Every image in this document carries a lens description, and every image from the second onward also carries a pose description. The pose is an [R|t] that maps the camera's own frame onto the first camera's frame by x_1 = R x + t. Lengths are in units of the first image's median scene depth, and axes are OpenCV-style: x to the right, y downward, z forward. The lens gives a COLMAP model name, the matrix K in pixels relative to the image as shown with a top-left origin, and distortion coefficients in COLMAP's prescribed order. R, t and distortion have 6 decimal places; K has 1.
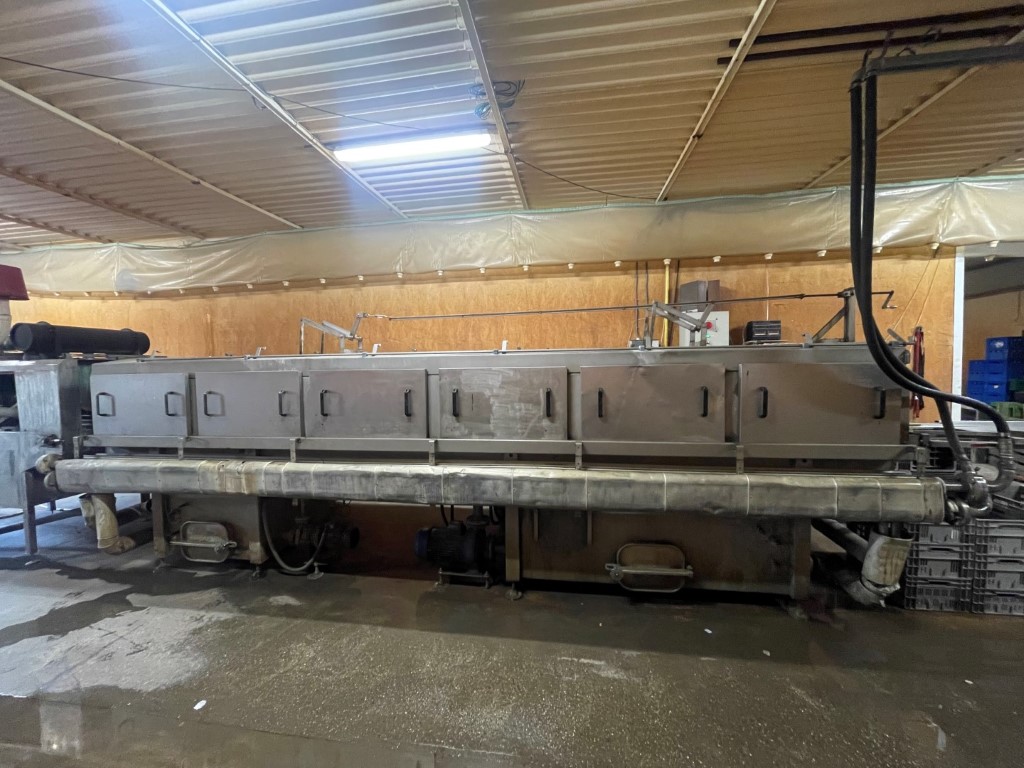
lens RADIAL K [[414.9, 0, 504.9], [0, 414.9, 385.6], [0, 0, 1]] dist [-0.002873, -0.000614]
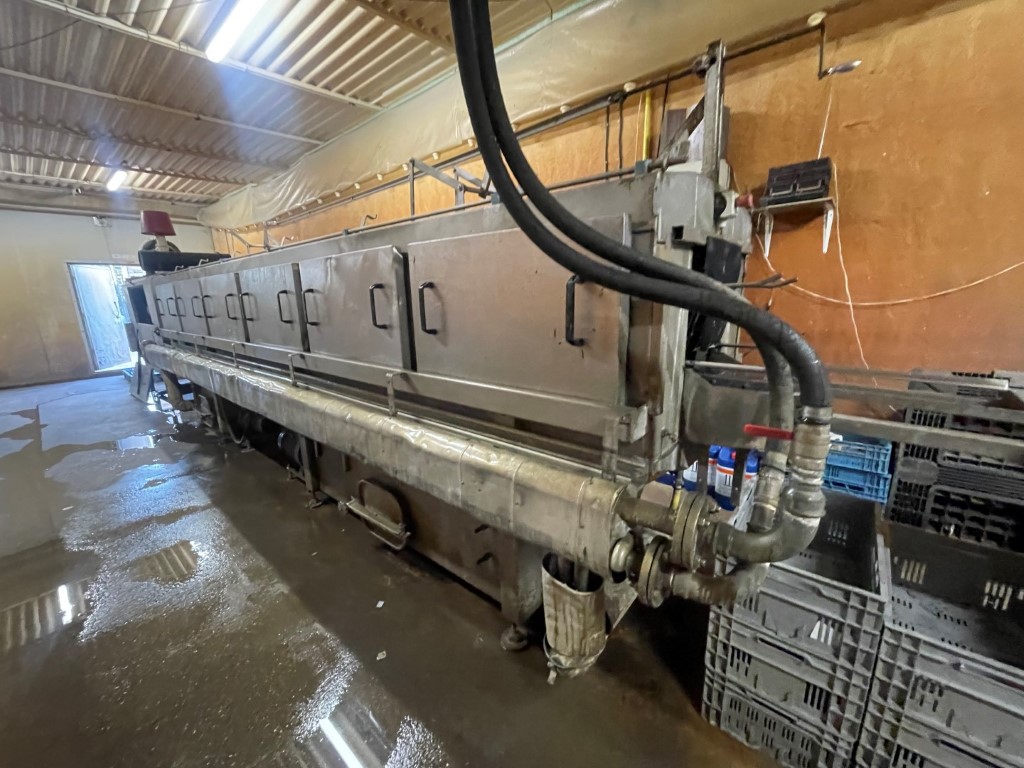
lens RADIAL K [[414.9, 0, 508.8], [0, 414.9, 388.4], [0, 0, 1]] dist [-0.002873, -0.000614]
pose [[0.847355, 0.112067, -0.519067, 1.007484], [-0.007389, 0.979872, 0.199492, 0.031825], [0.530975, -0.165205, 0.831127, 0.517588]]
